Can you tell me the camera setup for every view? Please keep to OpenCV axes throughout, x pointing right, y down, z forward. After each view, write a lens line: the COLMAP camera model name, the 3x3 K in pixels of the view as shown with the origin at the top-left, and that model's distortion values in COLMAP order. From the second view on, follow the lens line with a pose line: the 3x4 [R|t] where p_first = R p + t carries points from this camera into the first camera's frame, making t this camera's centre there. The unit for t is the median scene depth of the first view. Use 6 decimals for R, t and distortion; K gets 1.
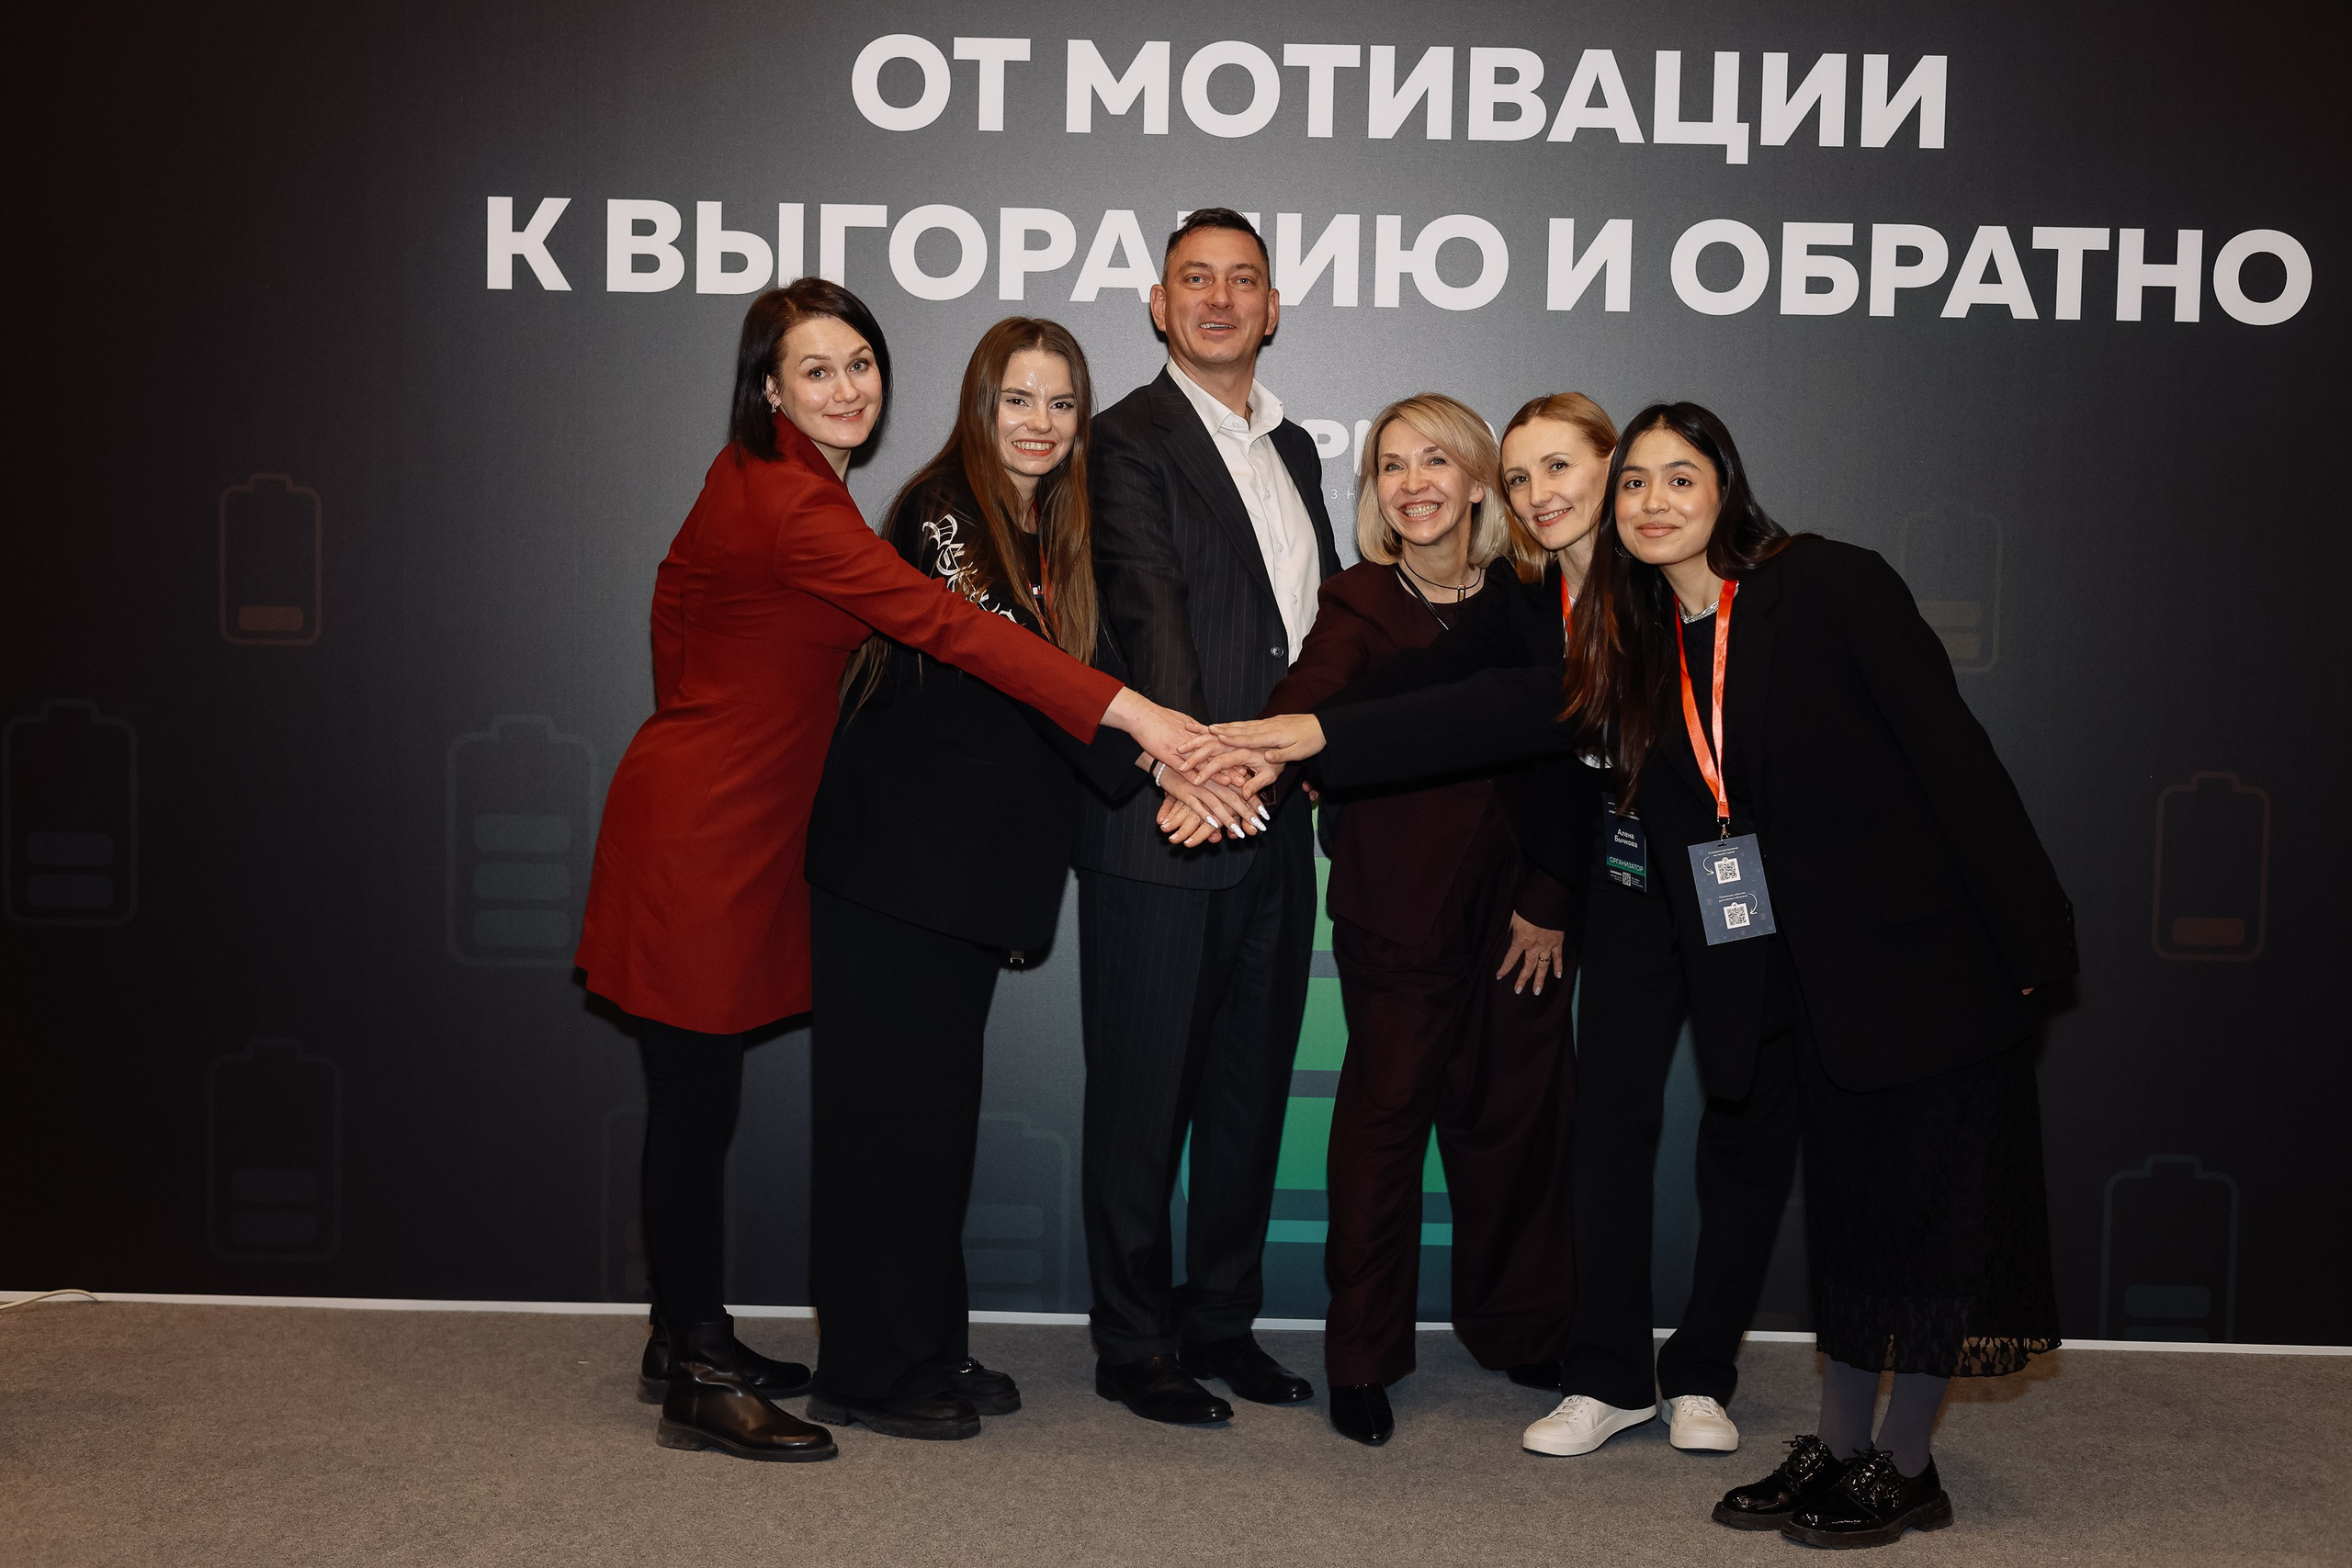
lens RADIAL K [[3195.4, 0, 1181.6], [0, 3195.4, 823.7], [0, 0, 1]] dist [0.031523, -0.208452]
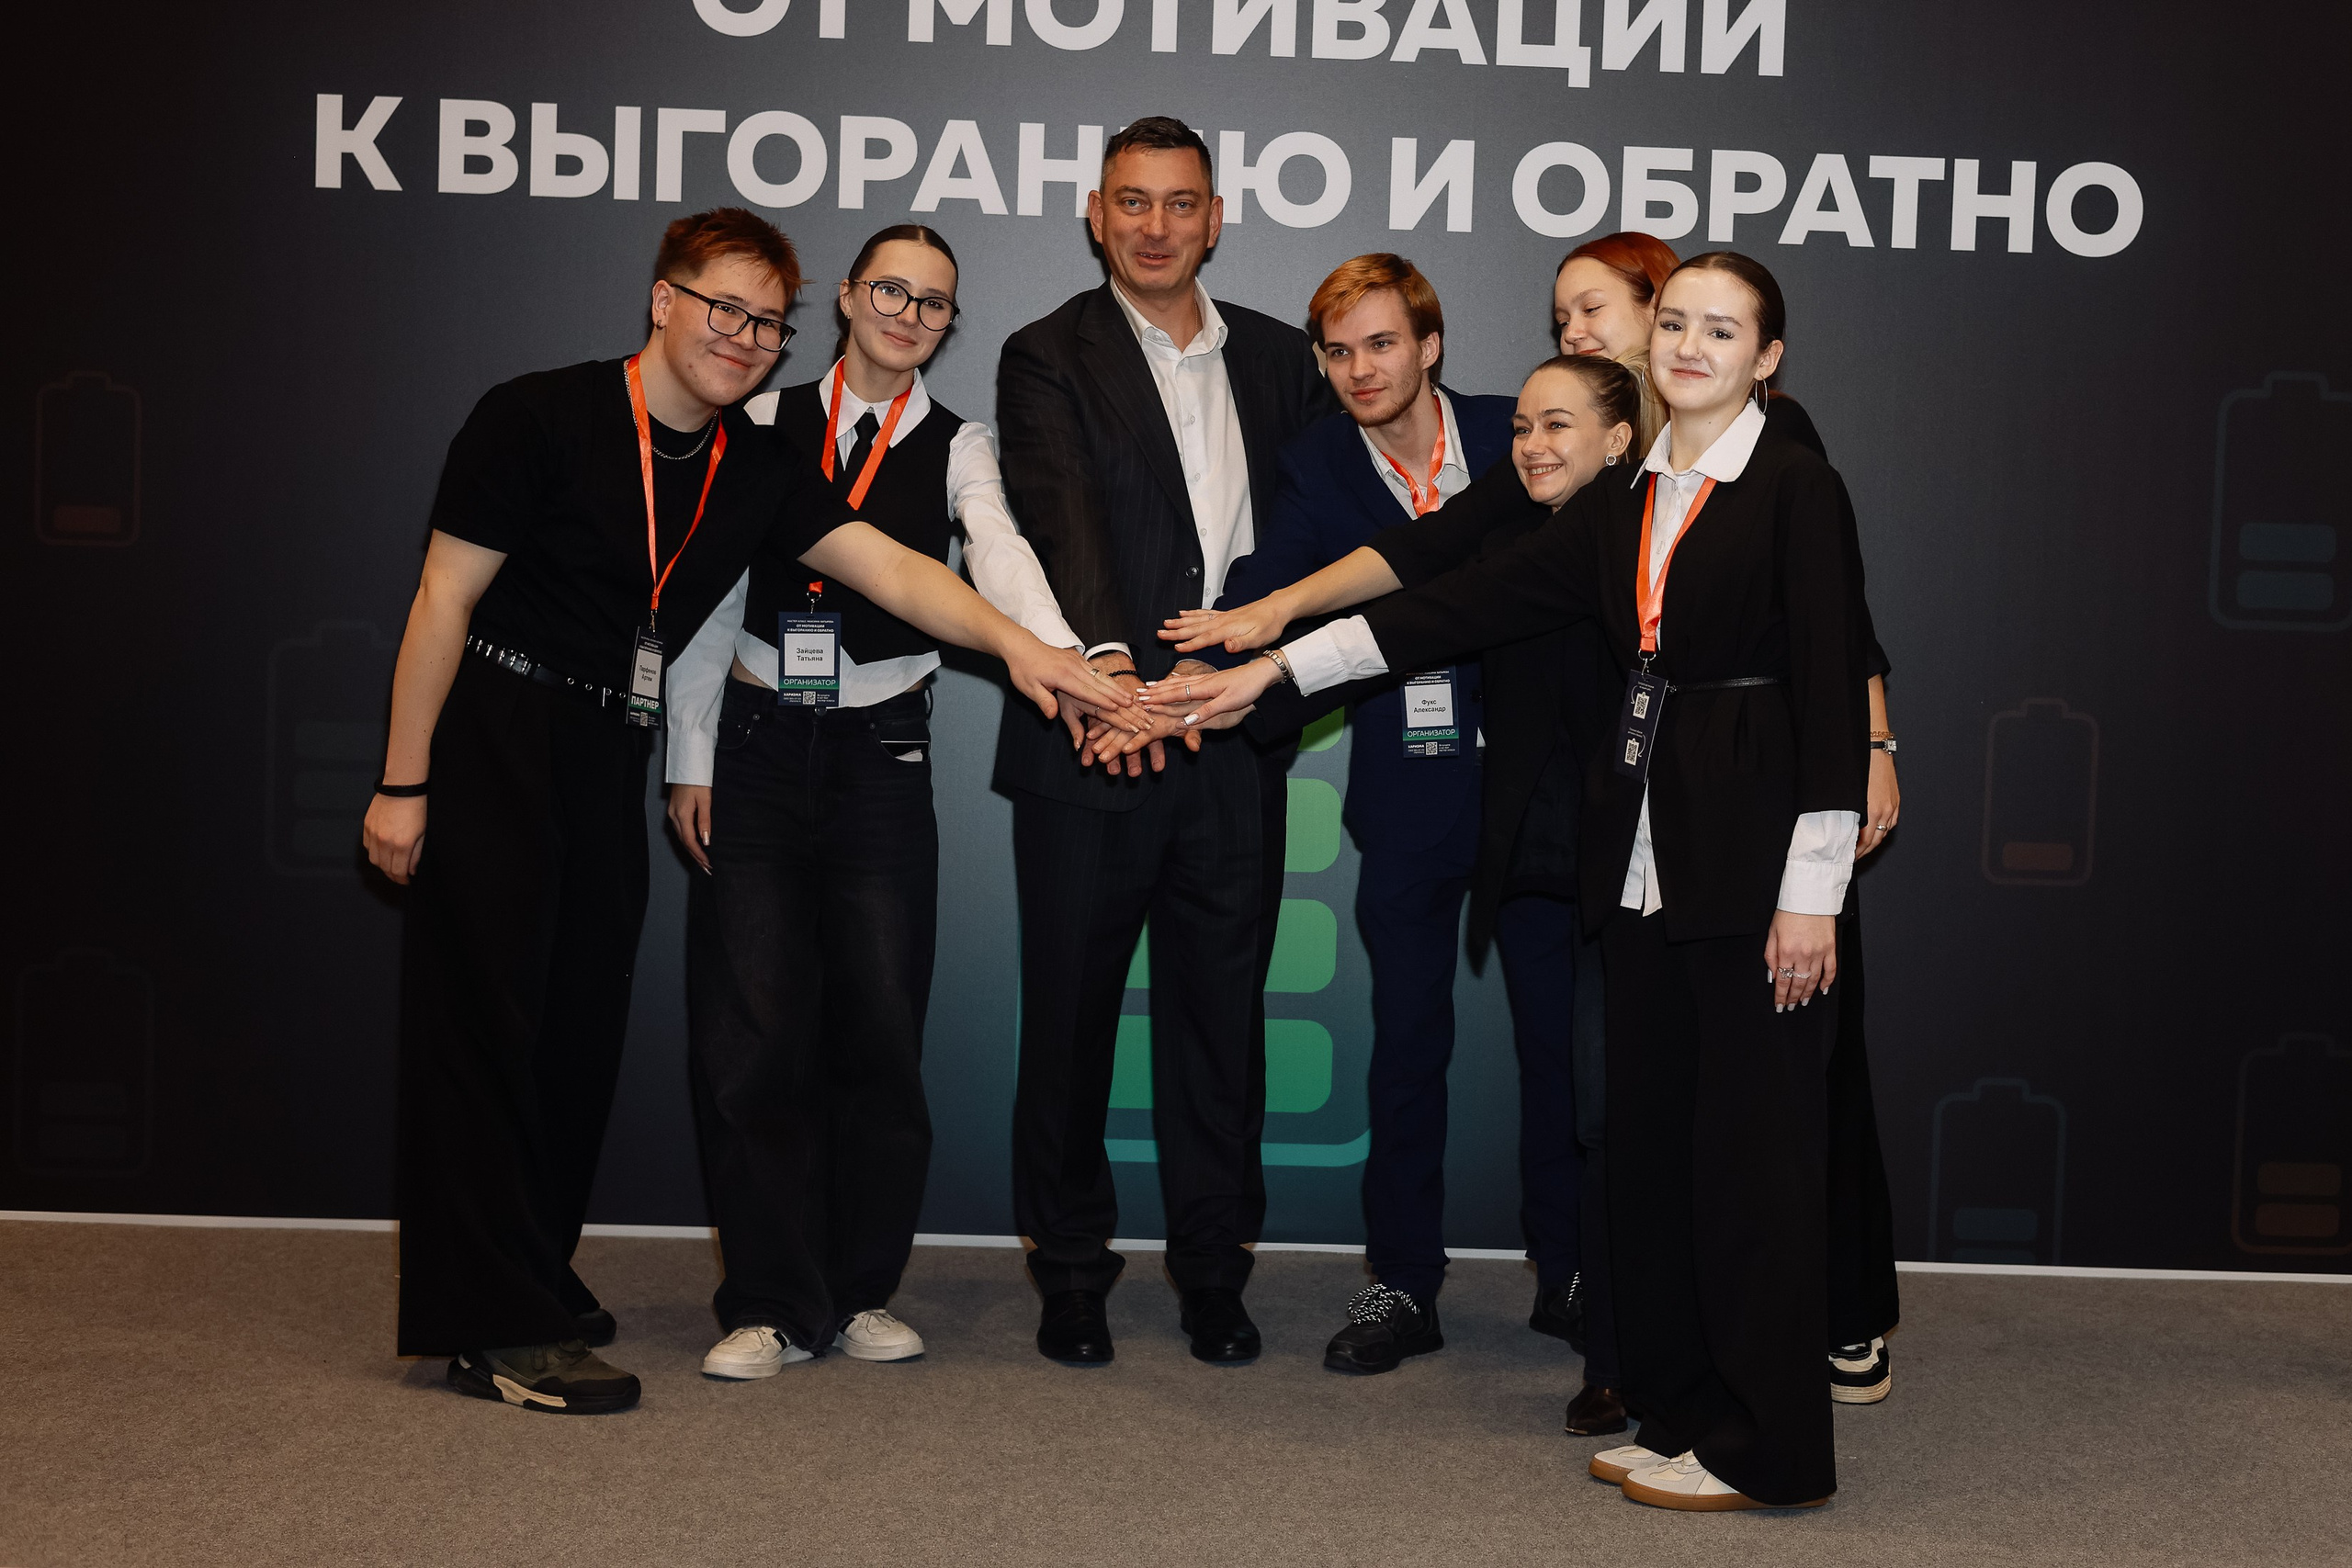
lens RADIAL K [[3525.8, 0, 1287.1], [0, 3525.8, 732.4], [0, 0, 1]] dist [0.031067, -0.195410]
pose [[0.998409, 0.010882, 0.055328, 0.023111], [-0.010477, 0.999916, -0.007601, 0.005585], [-0.055406, 0.007009, 0.998439, -0.099565]]
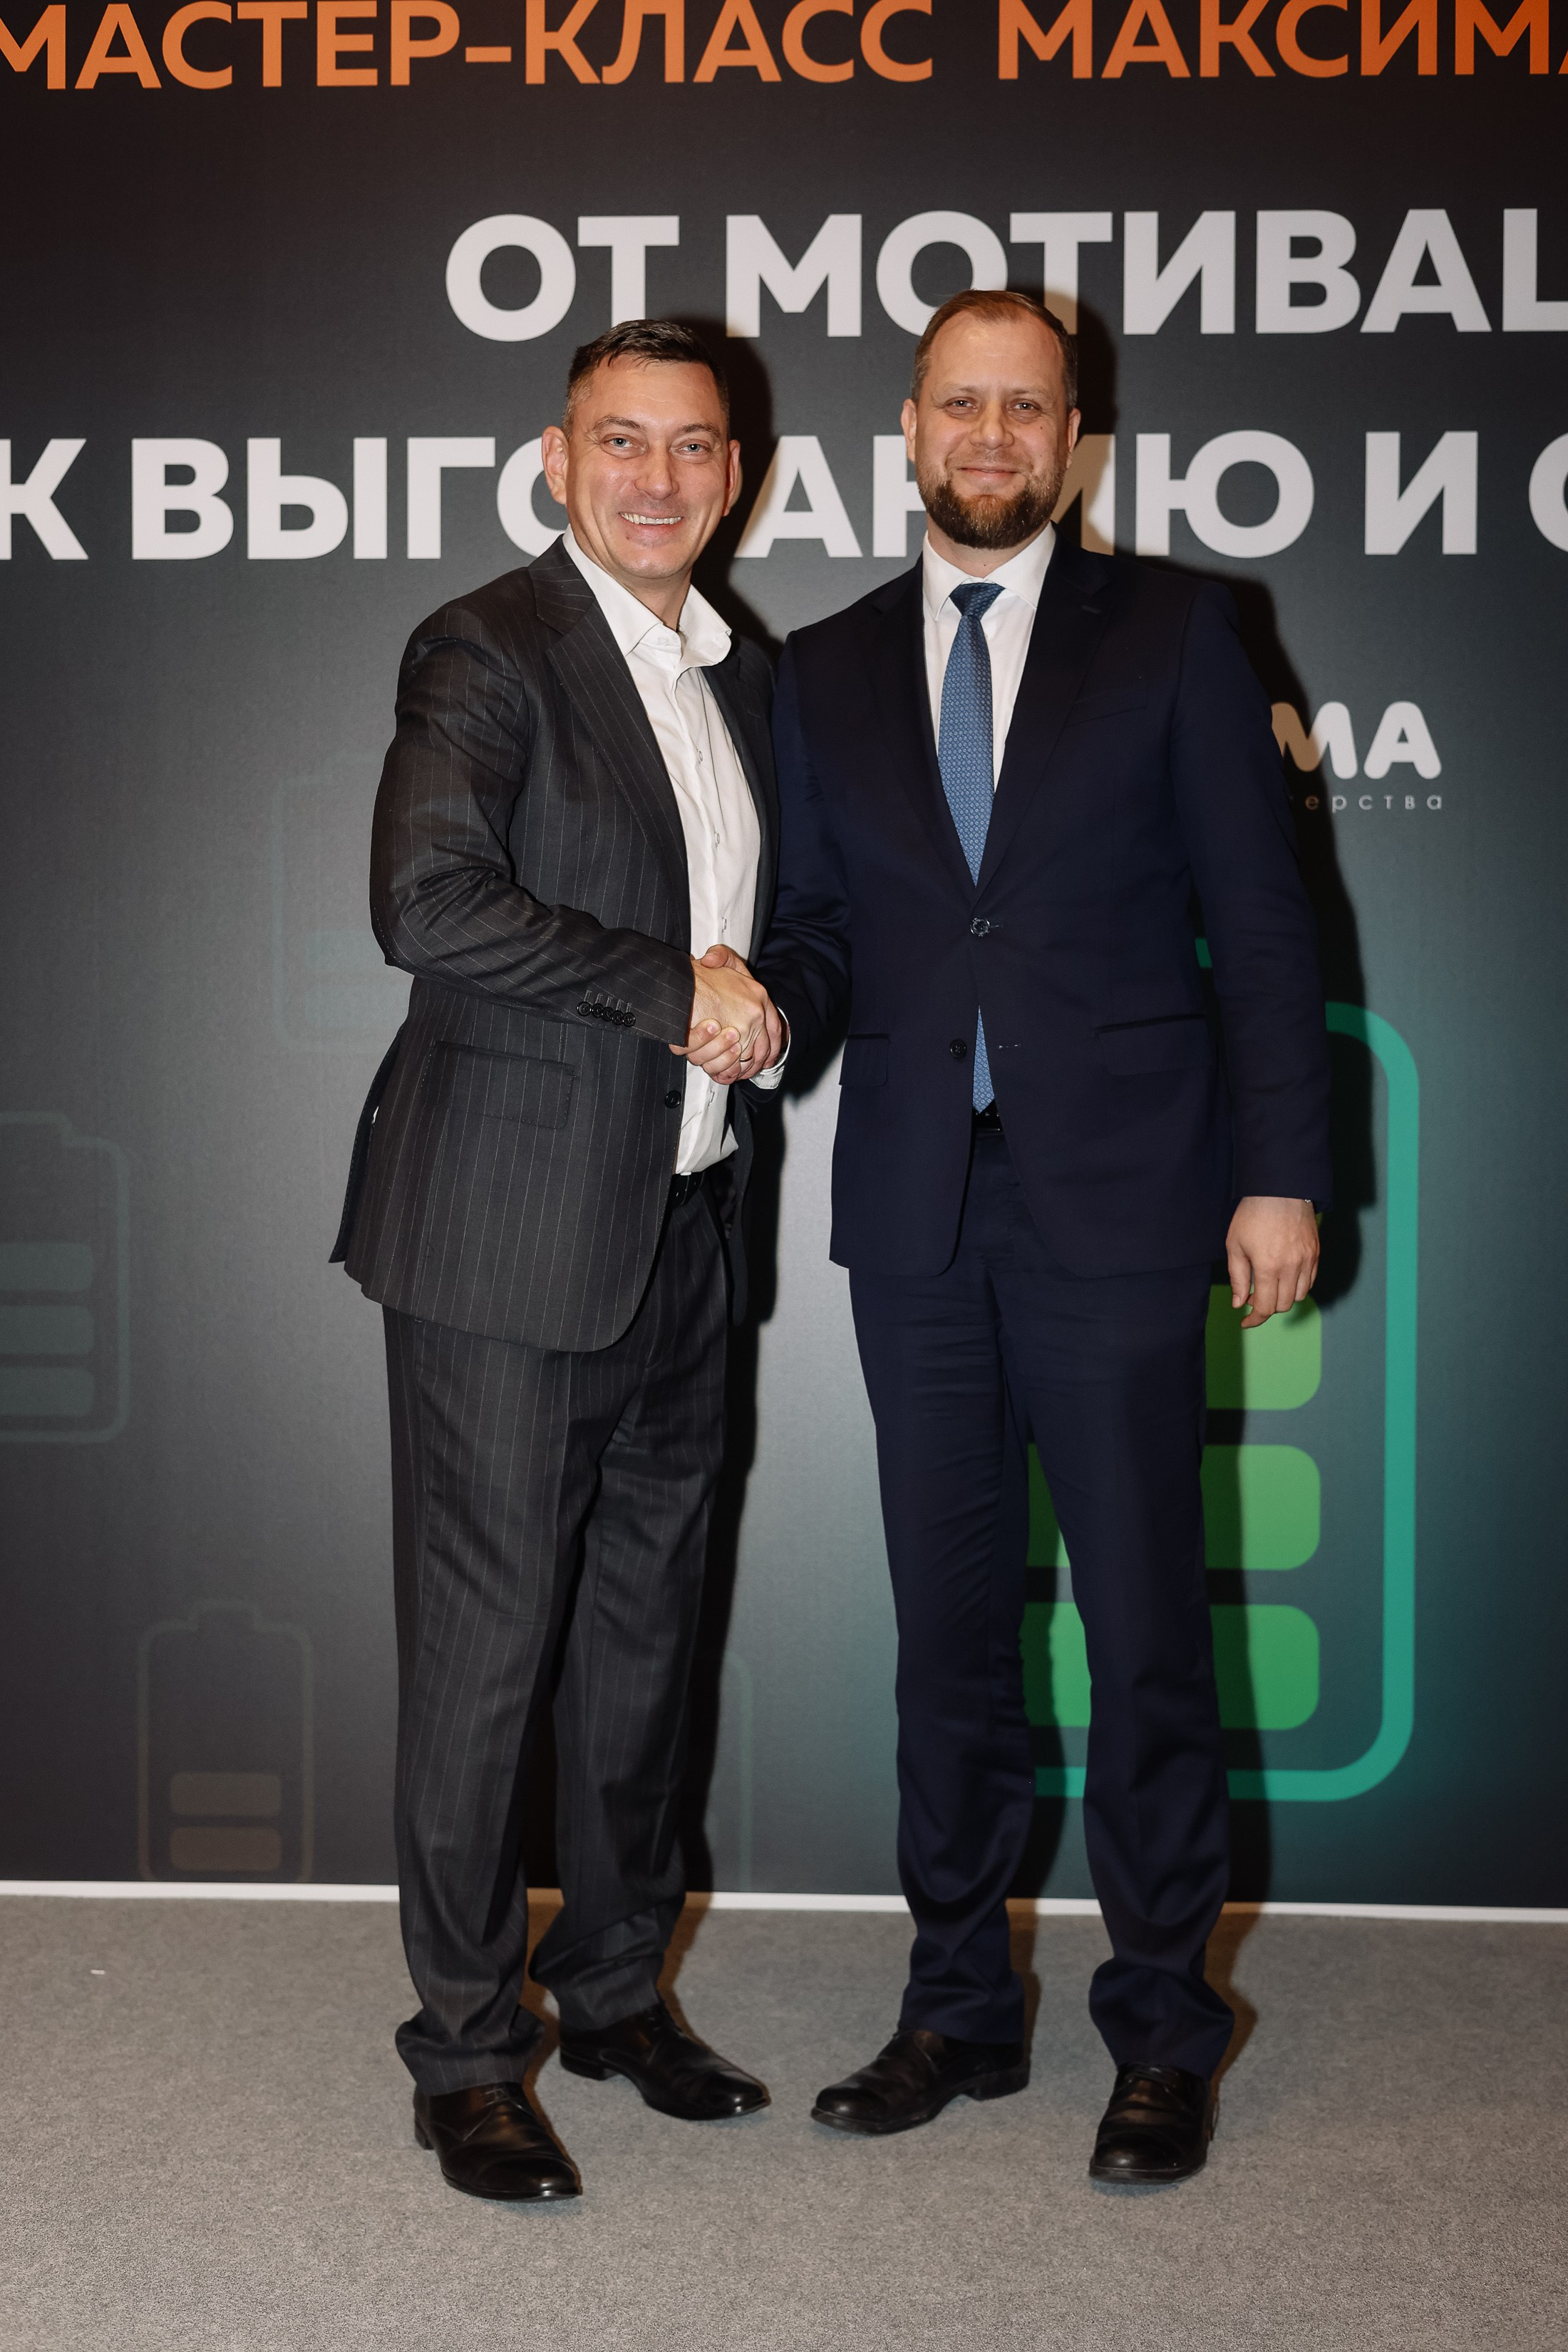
lens RADIAL K [[3195.7, 0, 784.0], [0, 3195.7, 1176.0], [0, 0, 1]] dist [0.031523, -0.208452]
pose [[0.998964, -0.015269, -0.042863, 0.007186], [0.013736, 0.999263, -0.035843, 0.011388], [0.043378, 0.035217, 0.998438, 0.245719]]
